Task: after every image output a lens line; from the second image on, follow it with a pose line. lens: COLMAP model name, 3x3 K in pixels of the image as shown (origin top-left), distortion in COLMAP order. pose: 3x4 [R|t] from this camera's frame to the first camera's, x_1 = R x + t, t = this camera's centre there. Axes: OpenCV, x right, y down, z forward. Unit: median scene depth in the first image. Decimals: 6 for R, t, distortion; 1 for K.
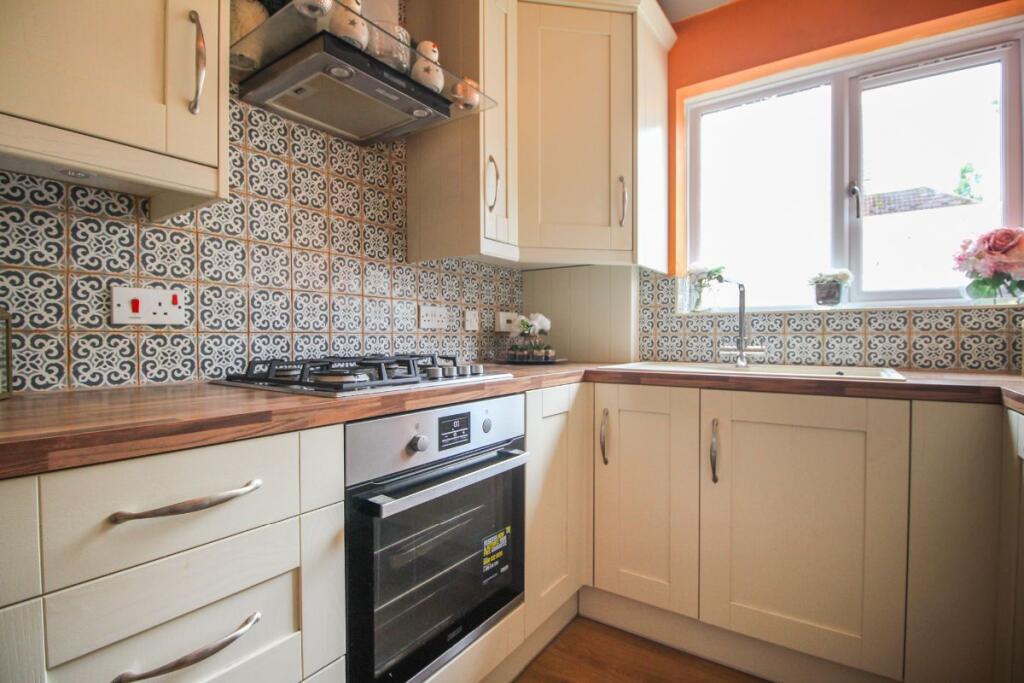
lens RADIAL K [[487.0, 0, 520.4], [0, 487.0, 339.9], [0, 0, 1]] dist [0.018253, -0.024779]
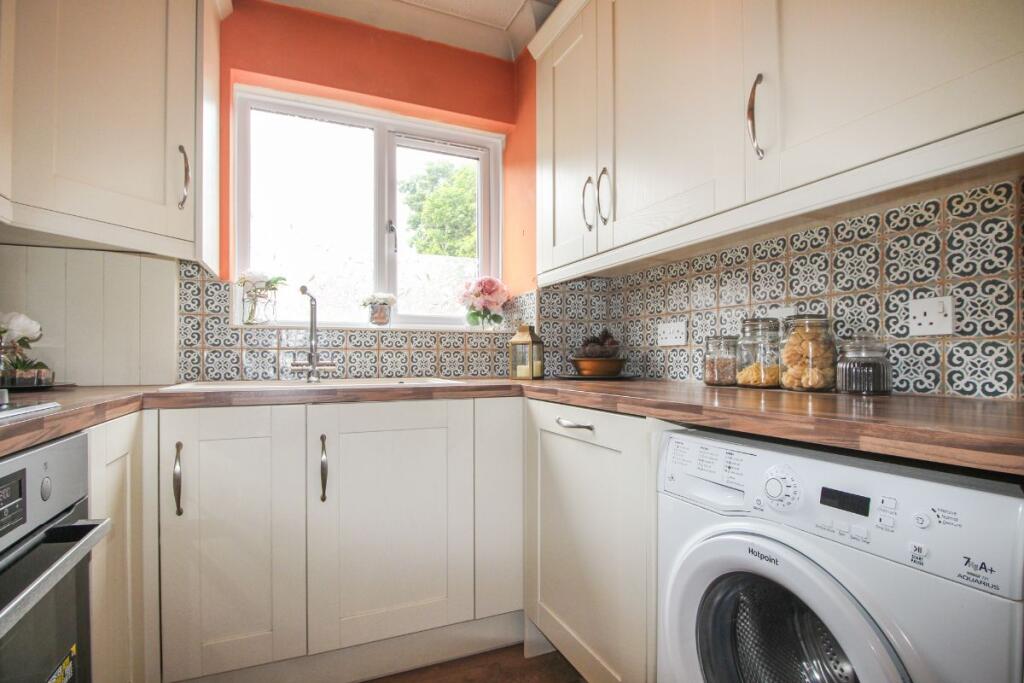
lens RADIAL K [[504.9, 0, 512.0], [0, 504.9, 341.5], [0, 0, 1]] dist [0.025535, -0.029812]
pose [[0.542074, 0.022314, 0.840034, -0.190588], [0.001289, 0.999624, -0.027385, 0.001162], [-0.840329, 0.015928, 0.541842, 0.106890]]
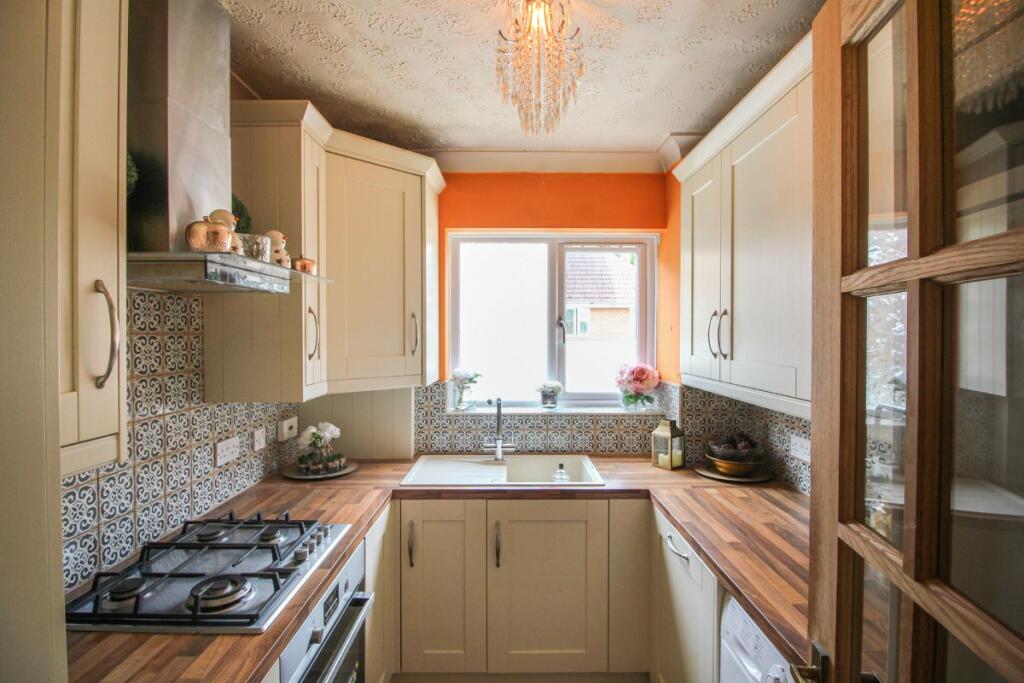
lens RADIAL K [[487.0, 0, 520.4], [0, 487.0, 339.9], [0, 0, 1]] dist [0.018253, -0.024779]
pose [[0.820156, 0.002392, 0.572136, -0.262089], [-0.004053, 0.999990, 0.001629, -0.274673], [-0.572126, -0.003655, 0.820157, -0.127011]]
